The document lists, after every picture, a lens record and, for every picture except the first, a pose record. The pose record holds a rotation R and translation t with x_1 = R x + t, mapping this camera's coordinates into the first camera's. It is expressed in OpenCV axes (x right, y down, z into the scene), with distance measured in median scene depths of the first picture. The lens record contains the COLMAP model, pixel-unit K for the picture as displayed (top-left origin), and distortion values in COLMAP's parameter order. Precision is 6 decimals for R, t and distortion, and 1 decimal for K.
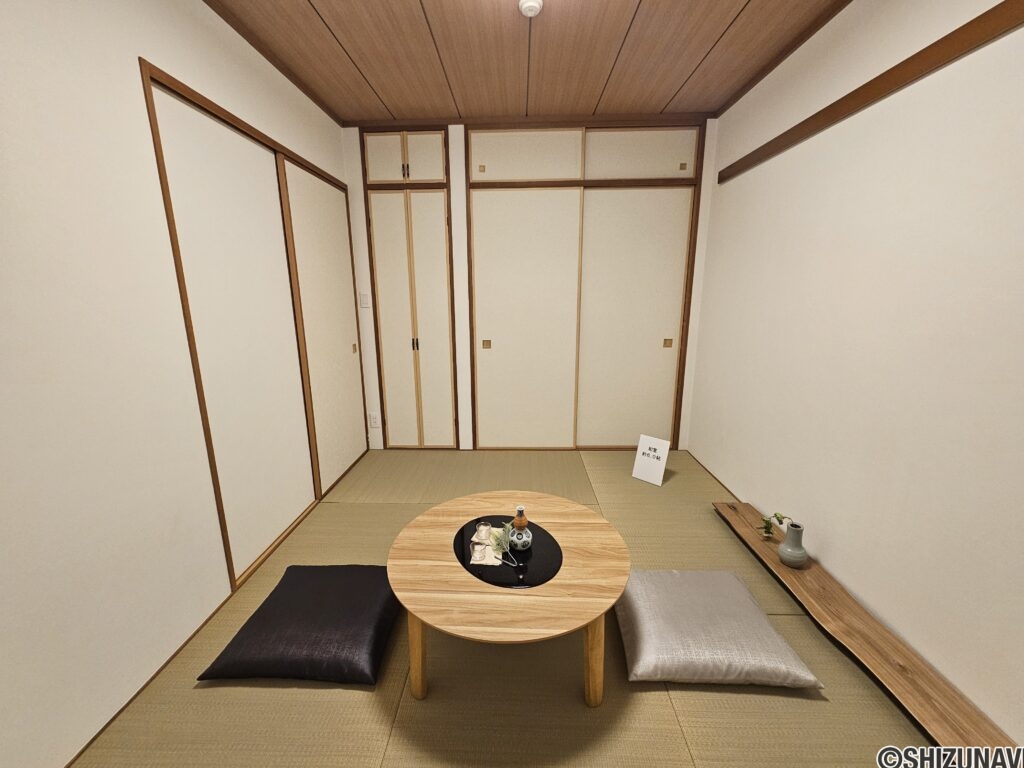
lens RADIAL K [[411.1, 0, 505.3], [0, 411.1, 381.8], [0, 0, 1]] dist [0.001731, -0.000056]
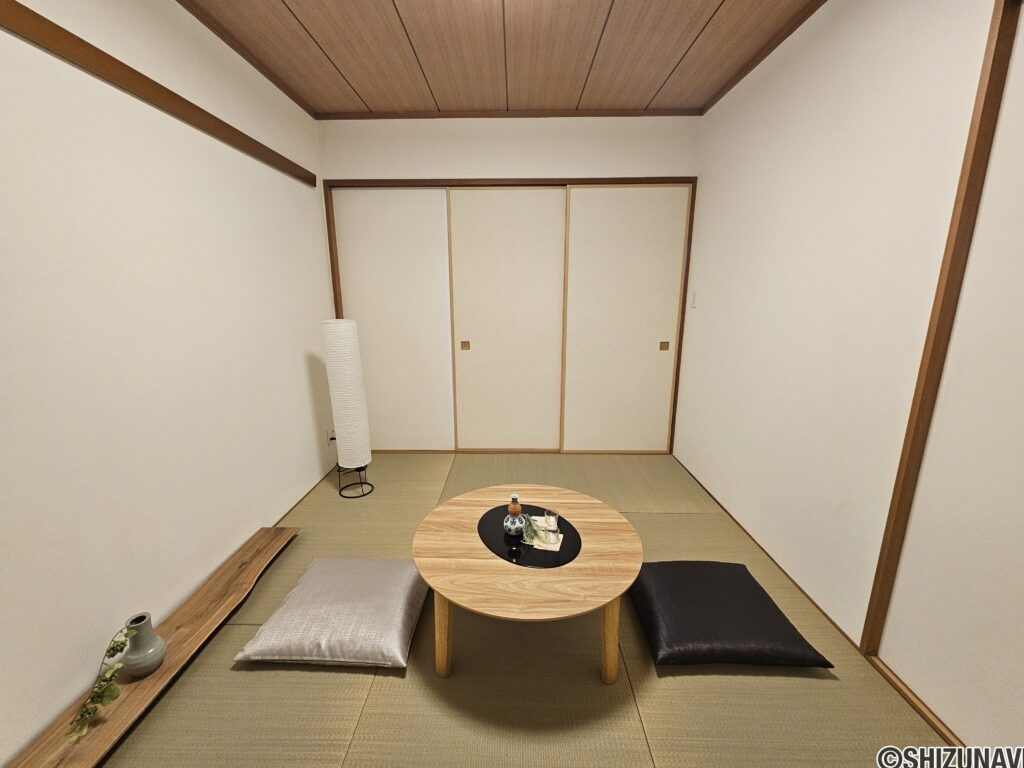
lens RADIAL K [[411.1, 0, 505.9], [0, 411.1, 385.0], [0, 0, 1]] dist [0.001731, -0.000056]
pose [[-0.999771, 0.017892, -0.011713, 0.064325], [0.011122, 0.902859, 0.429792, -0.392970], [0.018265, 0.429564, -0.902852, 1.761753]]
